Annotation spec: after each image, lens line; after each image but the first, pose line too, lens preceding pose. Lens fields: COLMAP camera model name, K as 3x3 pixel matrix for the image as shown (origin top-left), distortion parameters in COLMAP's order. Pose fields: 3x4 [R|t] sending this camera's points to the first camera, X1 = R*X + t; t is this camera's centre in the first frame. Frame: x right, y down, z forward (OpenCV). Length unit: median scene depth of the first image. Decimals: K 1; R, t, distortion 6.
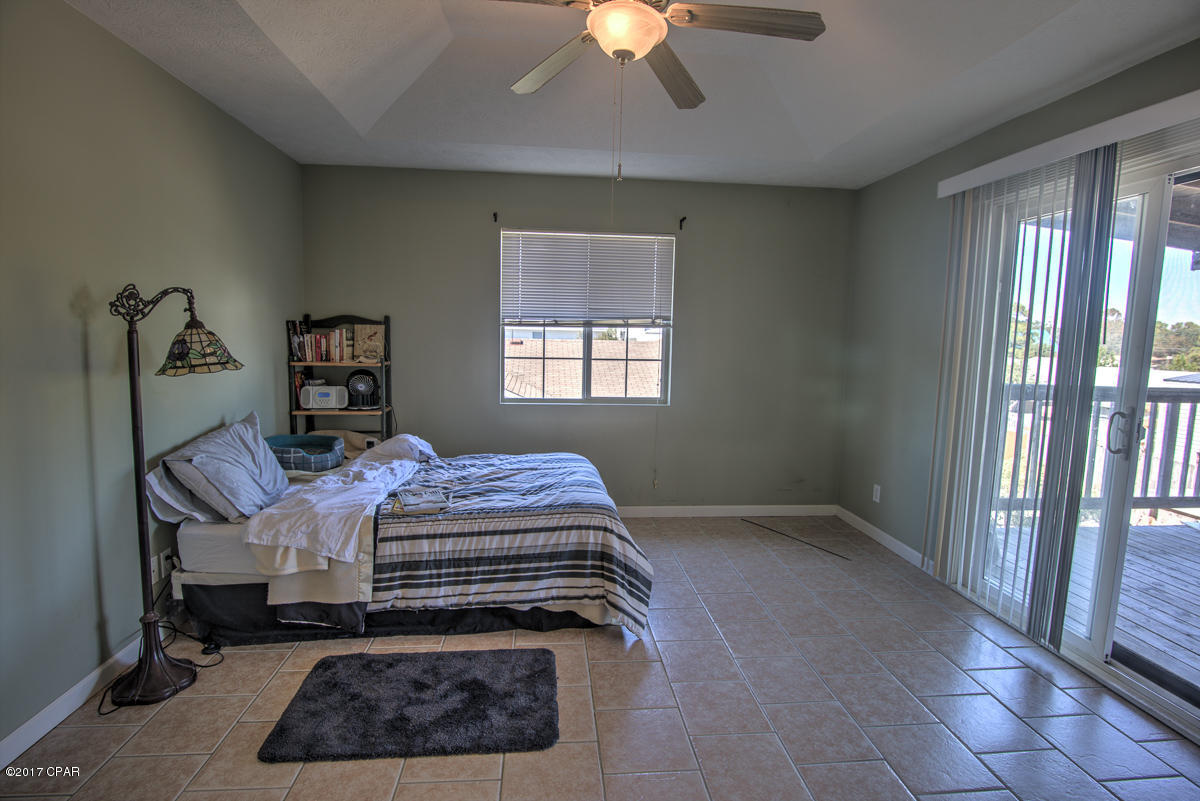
lens RADIAL K [[585.2, 0, 597.2], [0, 585.2, 399.4], [0, 0, 1]] dist [-0.018526, -0.000863]
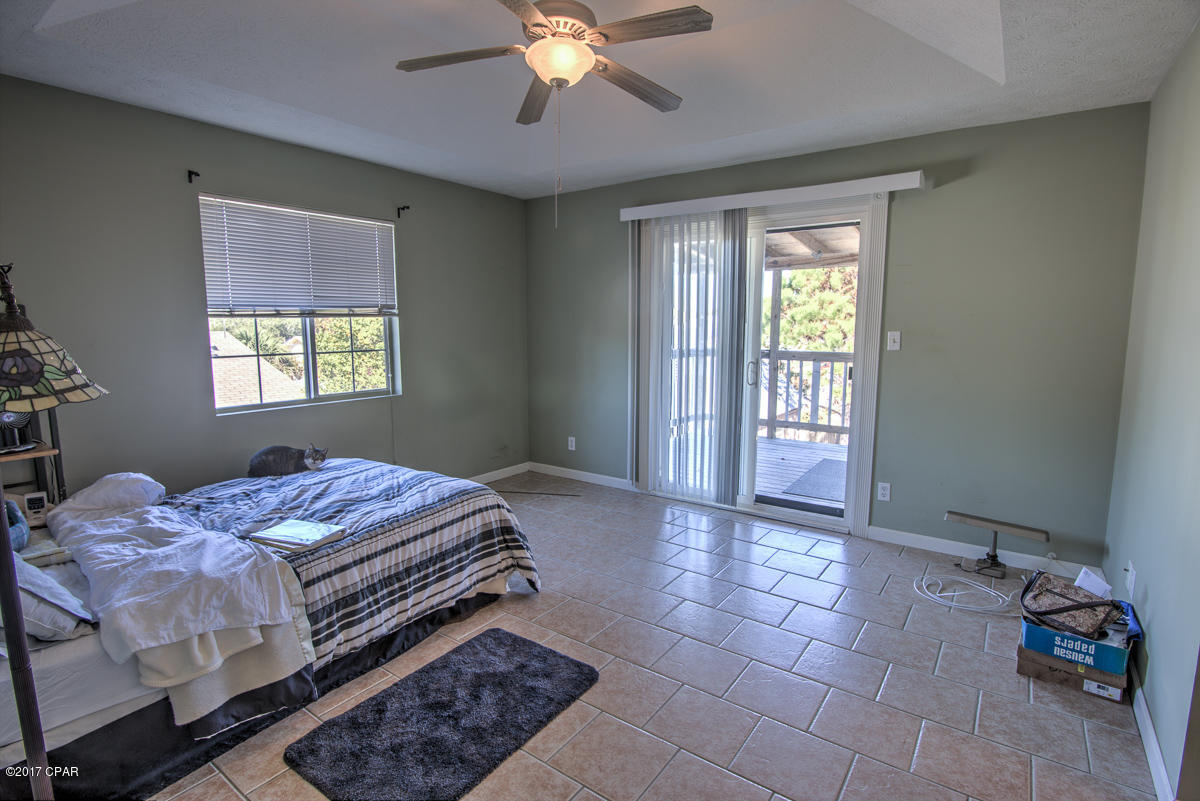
lens RADIAL K [[585.2, 0, 602.2], [0, 585.2, 397.2], [0, 0, 1]] dist [-0.018526, -0.000863]
pose [[0.654938, -0.115452, 0.746811, -0.657999], [0.099042, 0.992850, 0.066630, -0.029864], [-0.749164, 0.030328, 0.661690, 0.145704]]
